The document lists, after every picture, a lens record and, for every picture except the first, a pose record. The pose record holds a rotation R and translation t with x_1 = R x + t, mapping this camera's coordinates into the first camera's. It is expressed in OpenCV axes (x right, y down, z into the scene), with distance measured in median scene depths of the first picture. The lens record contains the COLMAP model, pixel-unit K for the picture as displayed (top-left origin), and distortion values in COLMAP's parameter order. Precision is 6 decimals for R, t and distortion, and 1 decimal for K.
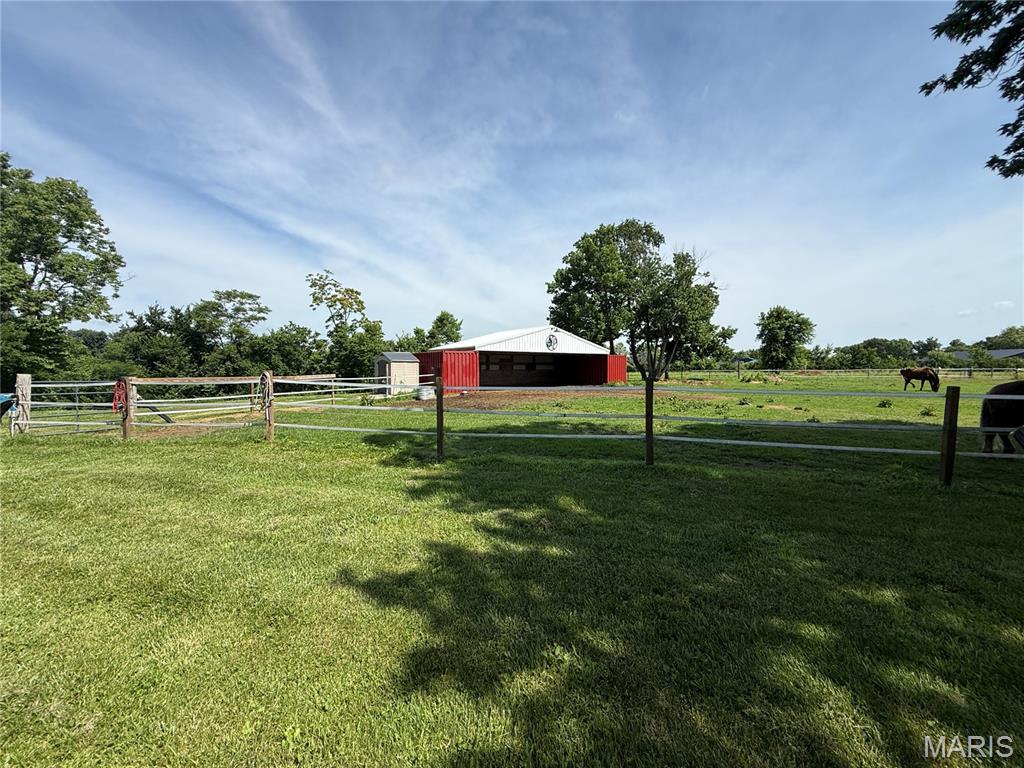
lens RADIAL K [[399.7, 0, 513.3], [0, 399.7, 386.6], [0, 0, 1]] dist [0.000631, -0.000363]
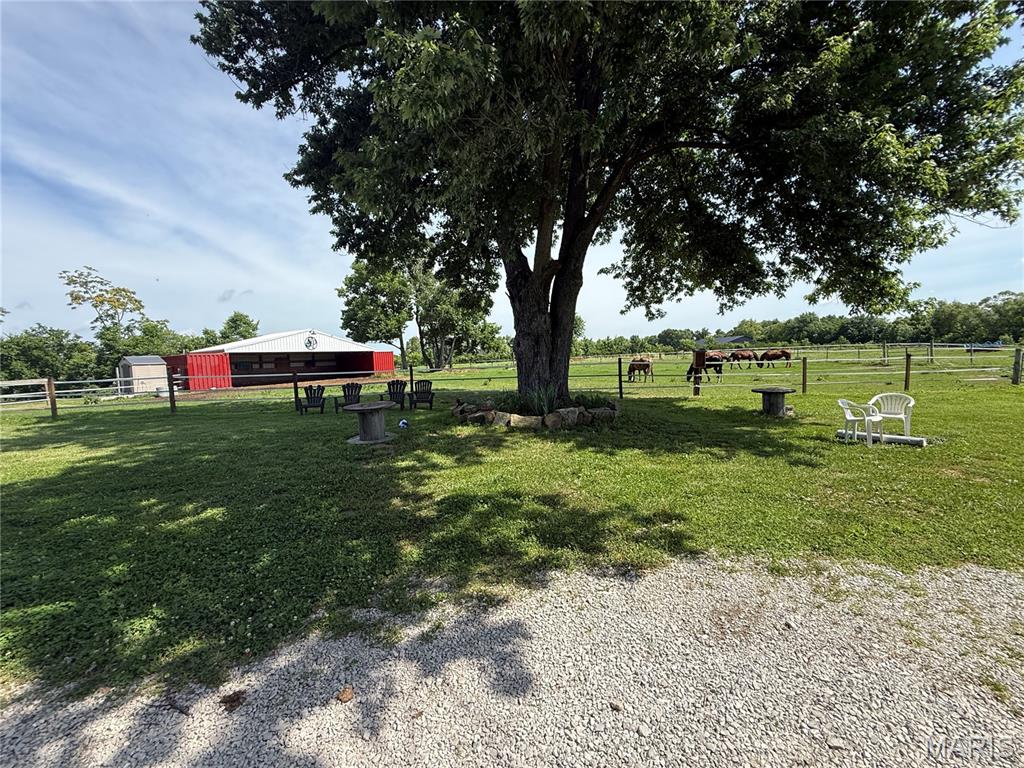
lens RADIAL K [[399.7, 0, 513.4], [0, 399.7, 382.6], [0, 0, 1]] dist [0.000631, -0.000363]
pose [[0.946316, -0.054130, 0.318678, 0.148800], [0.051622, 0.998533, 0.016316, 0.010648], [-0.319094, 0.001011, 0.947723, -0.181401]]
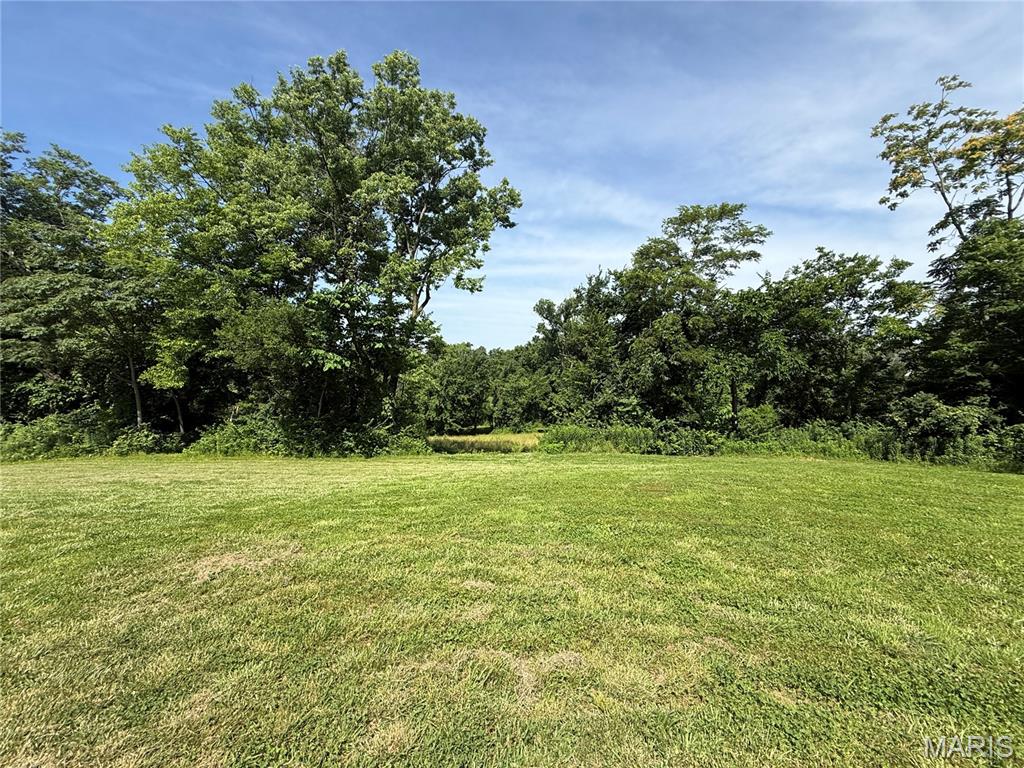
lens RADIAL K [[399.7, 0, 506.8], [0, 399.7, 392.1], [0, 0, 1]] dist [0.000631, -0.000363]
pose [[0.364923, 0.046369, -0.929882, -0.260158], [-0.028851, 0.998843, 0.038486, -0.021058], [0.930590, 0.012784, 0.365839, 0.503380]]
